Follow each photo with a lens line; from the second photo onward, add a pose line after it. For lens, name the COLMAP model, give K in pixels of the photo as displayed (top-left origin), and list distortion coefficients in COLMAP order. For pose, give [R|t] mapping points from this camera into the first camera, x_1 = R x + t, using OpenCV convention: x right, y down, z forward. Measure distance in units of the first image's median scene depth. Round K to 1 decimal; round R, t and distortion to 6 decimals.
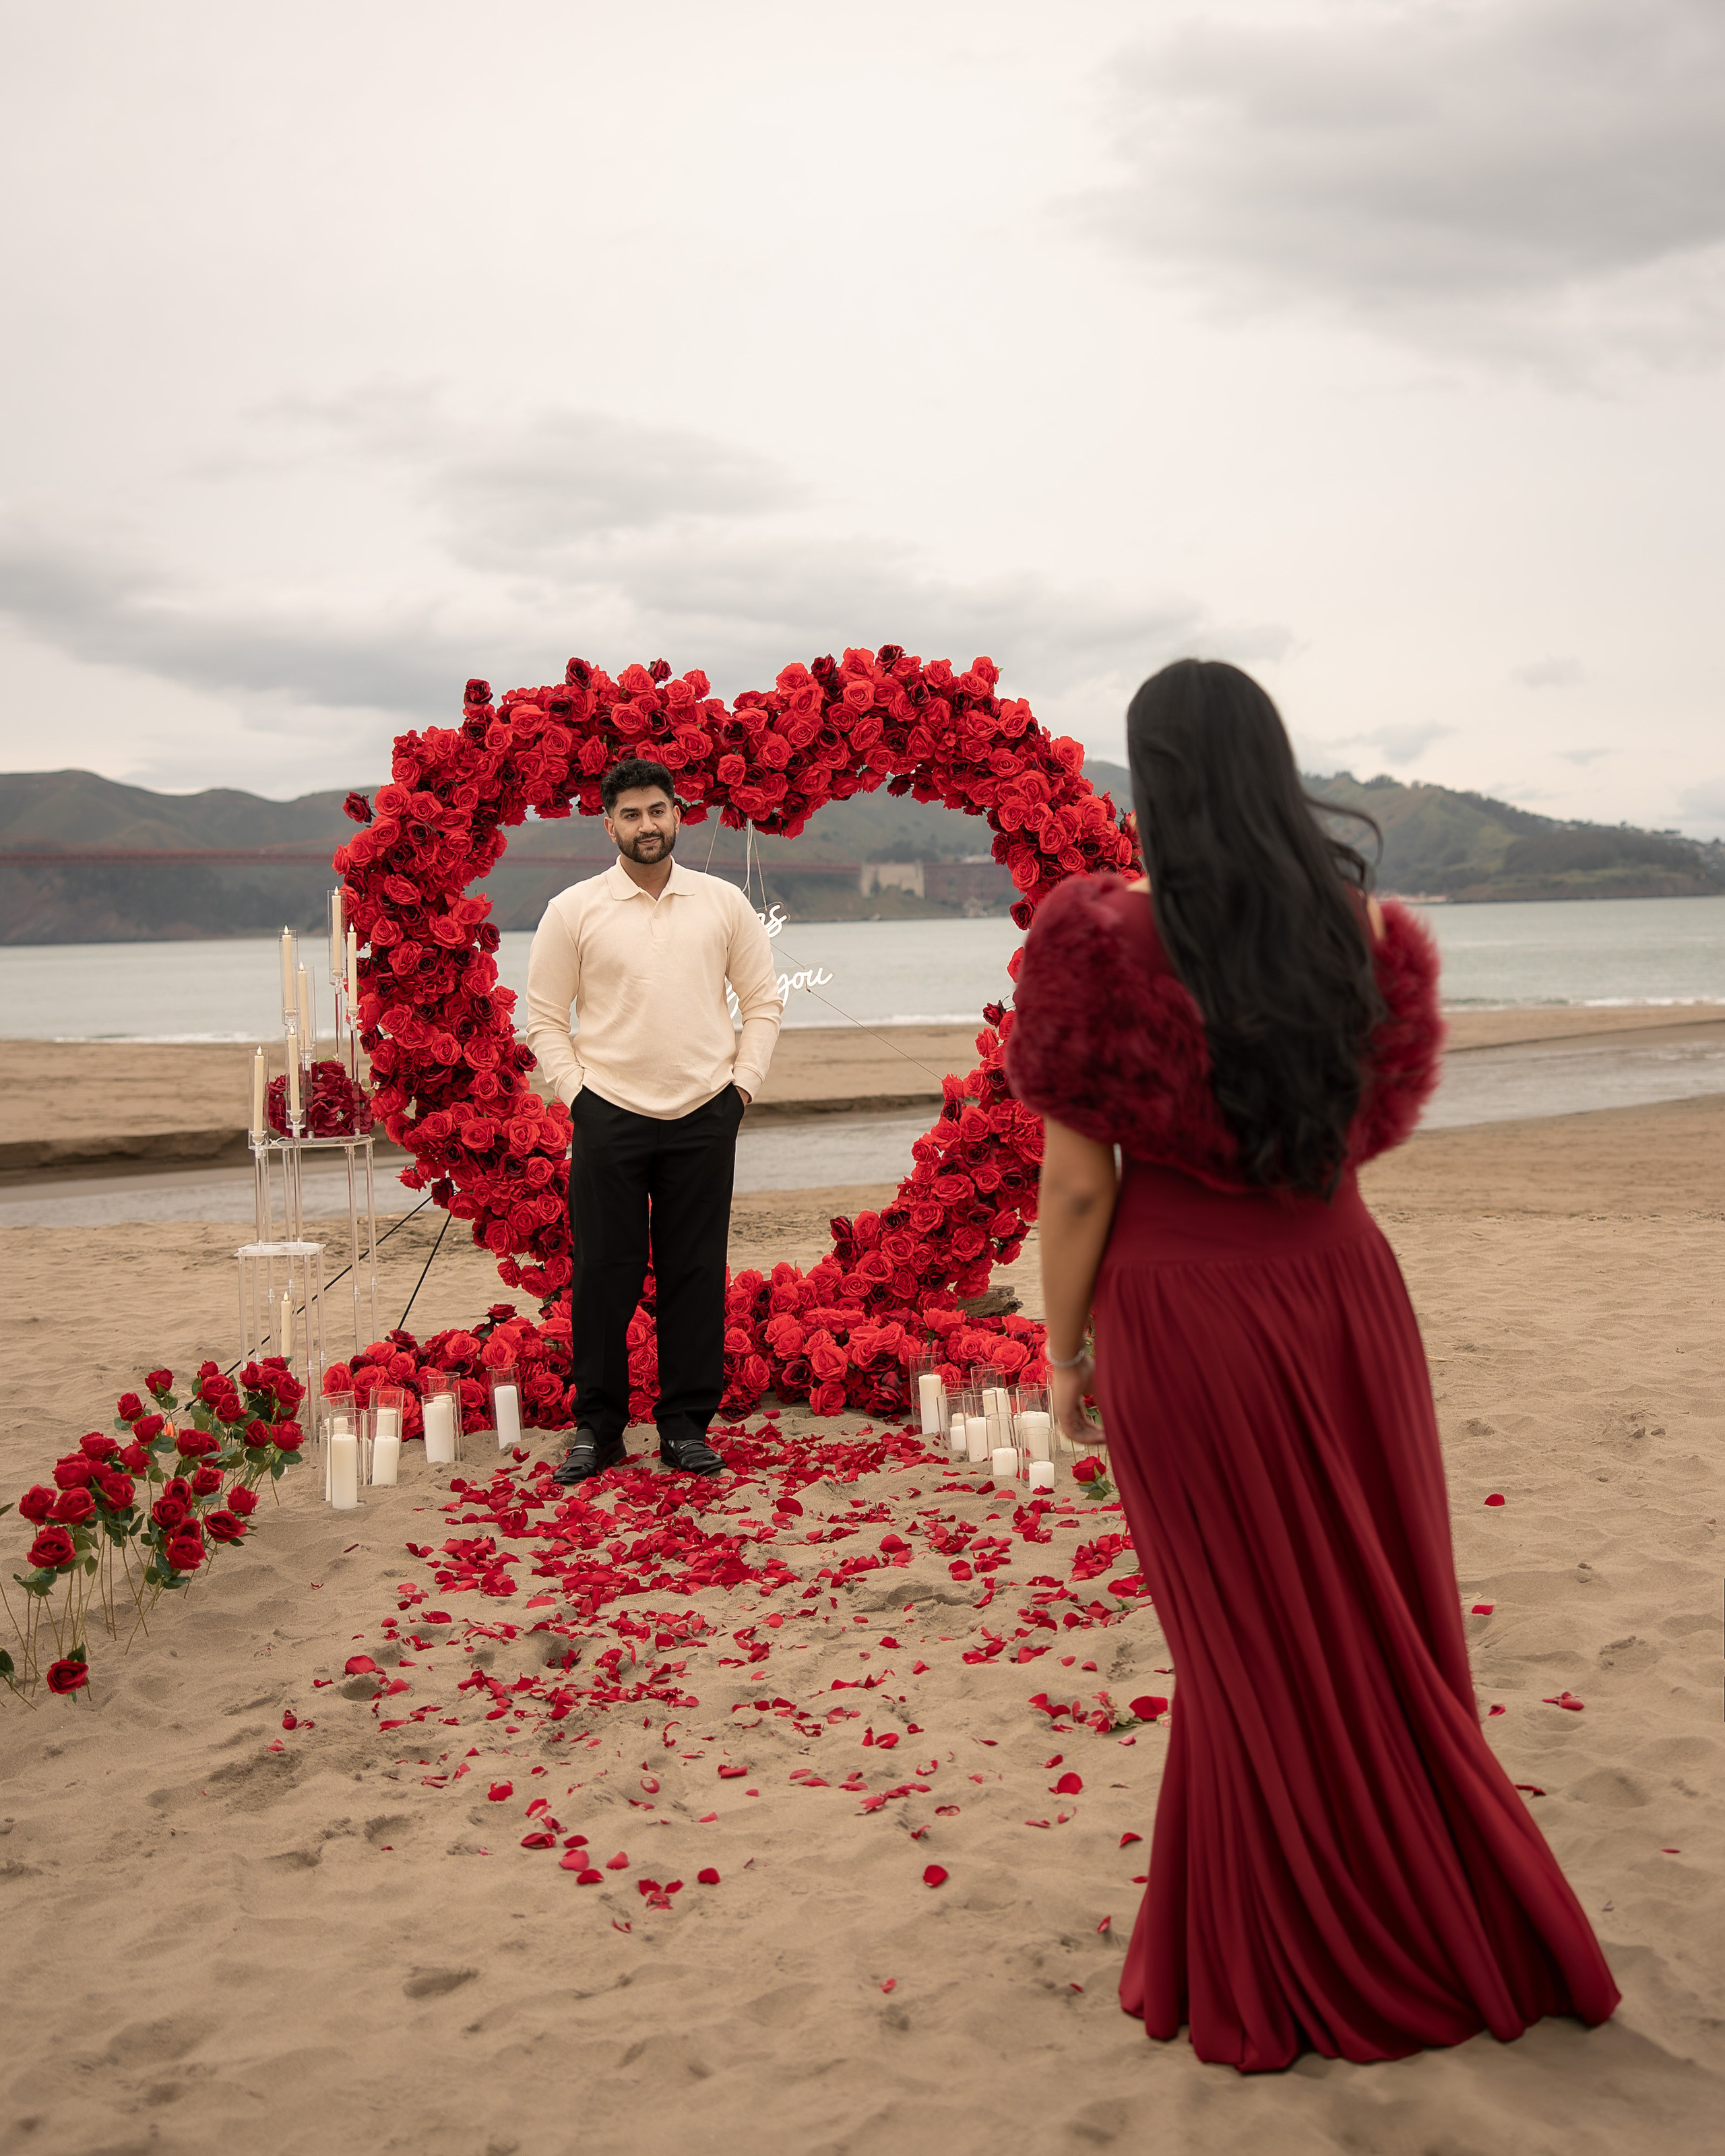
lens RADIAL K [[2941.2, 0, 949.5], [0, 2941.2, 1013.3], [0, 0, 1]] dist [-0.023065, 0.000000]
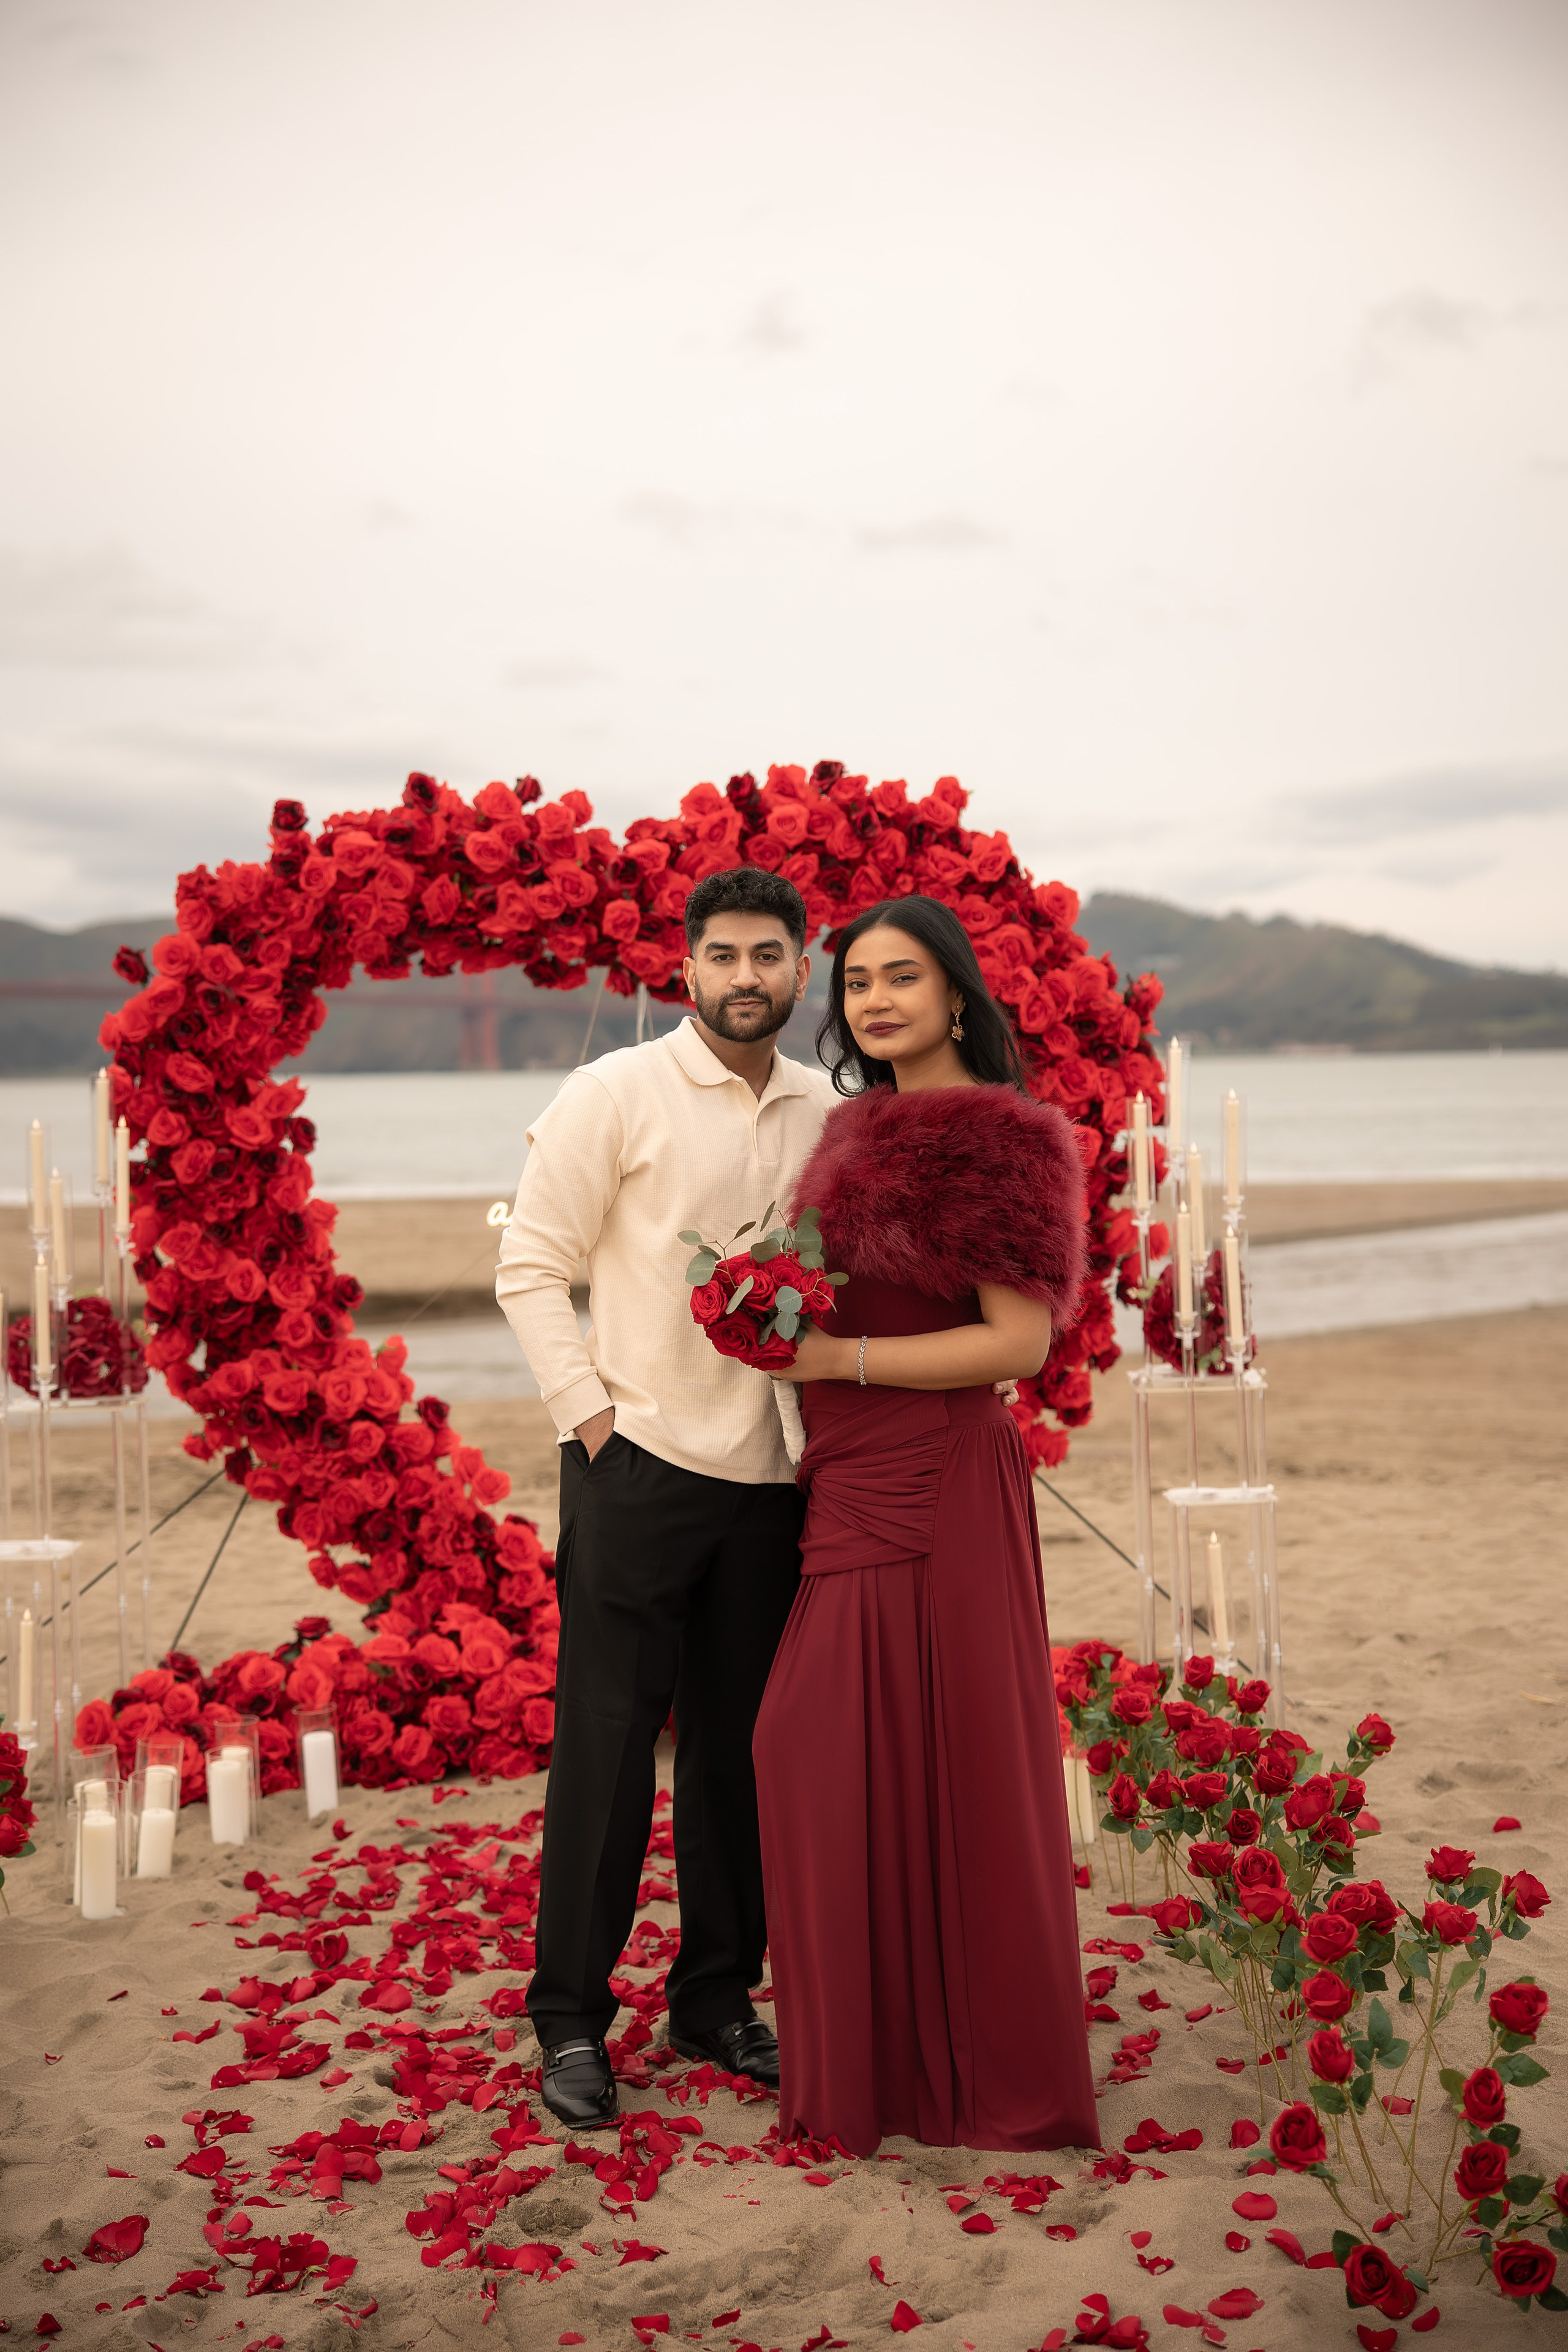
lens RADIAL K [[3218.9, 0, 771.5], [0, 3218.9, 1176.0], [0, 0, 1]] dist [0.093471, 0.000000]
pose [[0.999918, 0.010156, -0.007813, -0.027543], [-0.010139, 0.999946, 0.002201, -0.018255], [0.007835, -0.002122, 0.999967, 0.158321]]
